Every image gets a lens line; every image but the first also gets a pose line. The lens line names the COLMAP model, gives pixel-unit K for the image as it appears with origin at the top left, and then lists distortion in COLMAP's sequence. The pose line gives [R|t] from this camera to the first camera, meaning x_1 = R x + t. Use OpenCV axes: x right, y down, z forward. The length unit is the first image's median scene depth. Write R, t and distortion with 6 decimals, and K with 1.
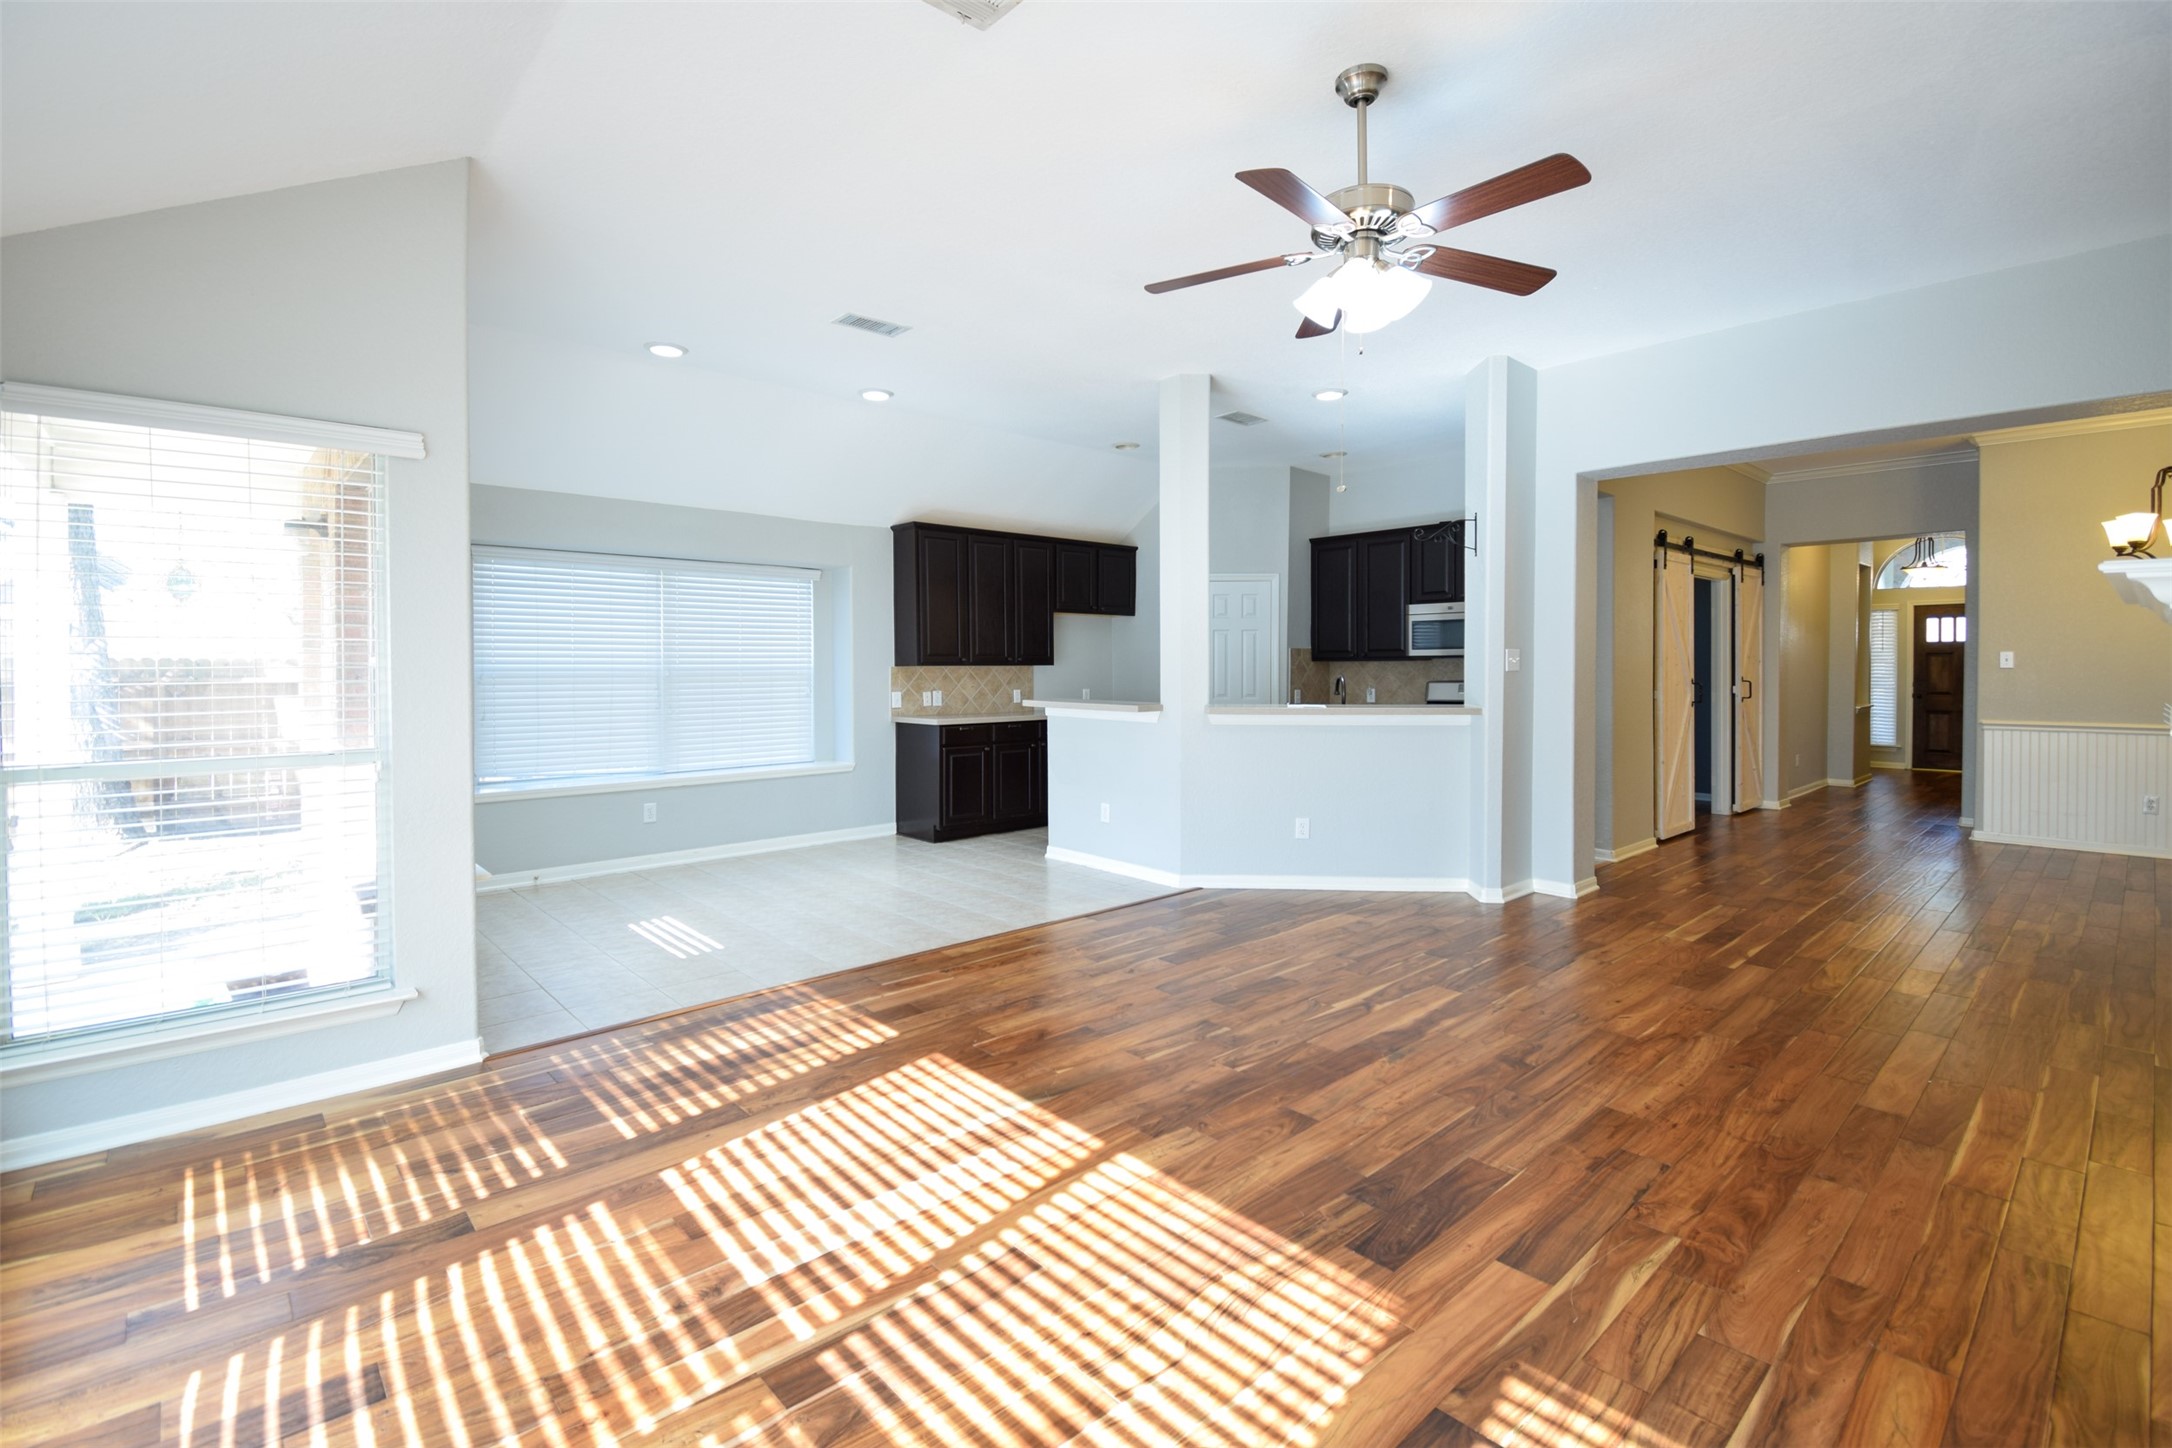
lens RADIAL K [[976.2, 0, 1091.9], [0, 976.2, 676.7], [0, 0, 1]] dist [0.017349, -0.002611]
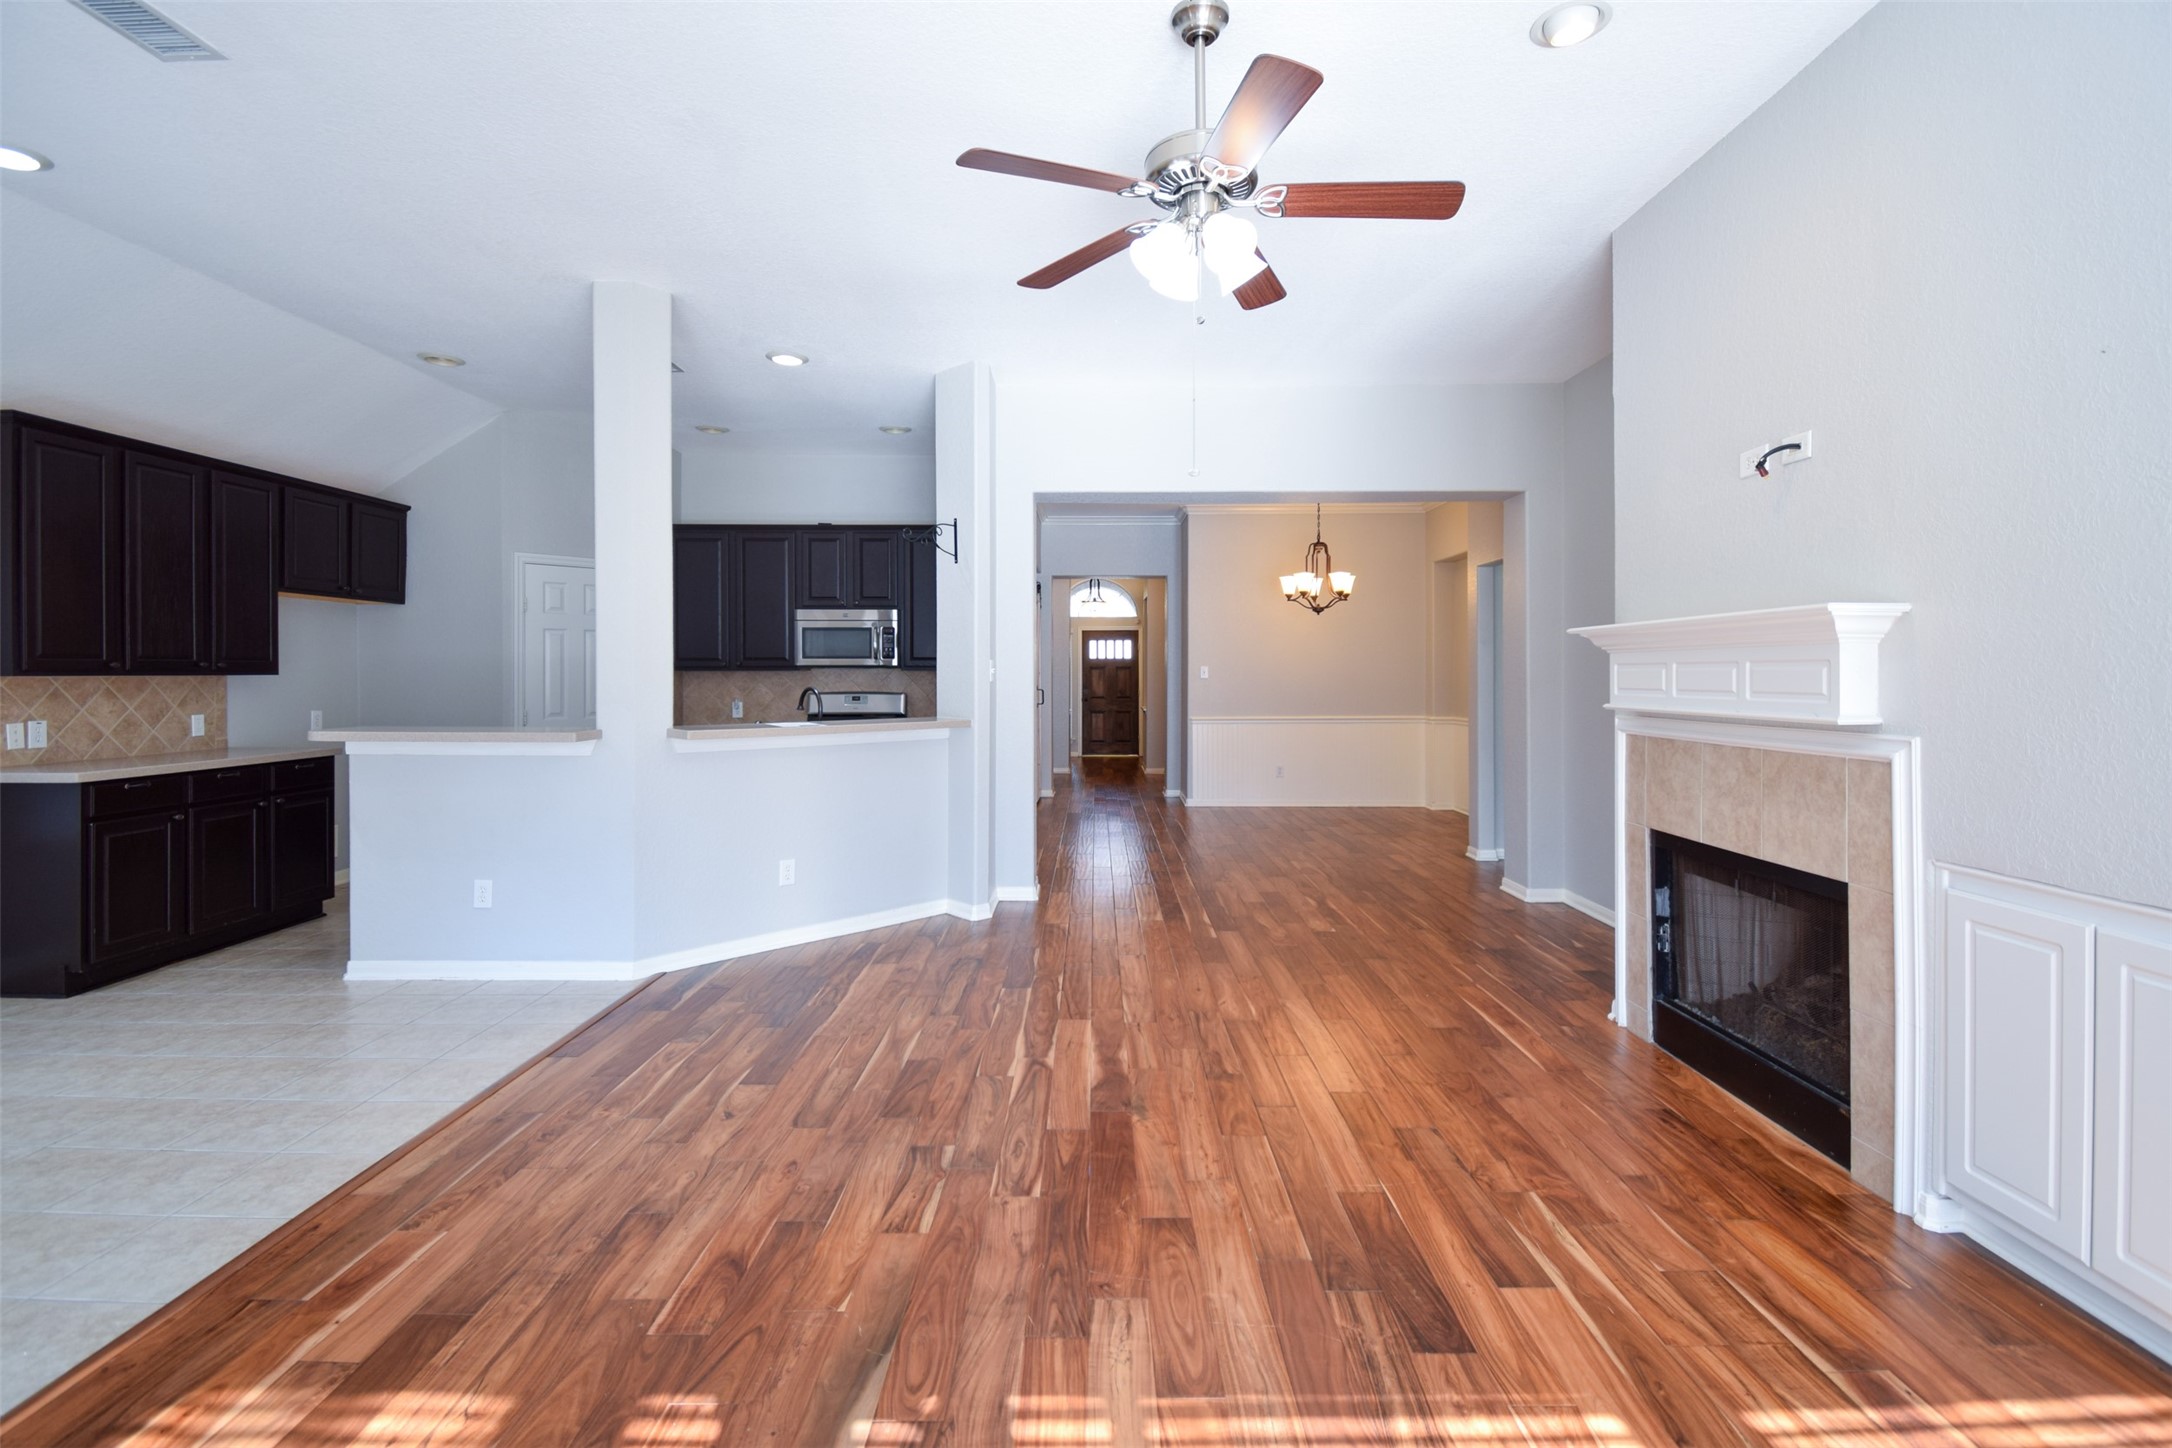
lens RADIAL K [[976.2, 0, 1096.7], [0, 976.2, 675.4], [0, 0, 1]] dist [0.017349, -0.002611]
pose [[0.671060, 0.002190, 0.741400, -0.225863], [0.005989, 0.999947, -0.008375, -0.003738], [-0.741379, 0.010060, 0.671011, 0.245436]]
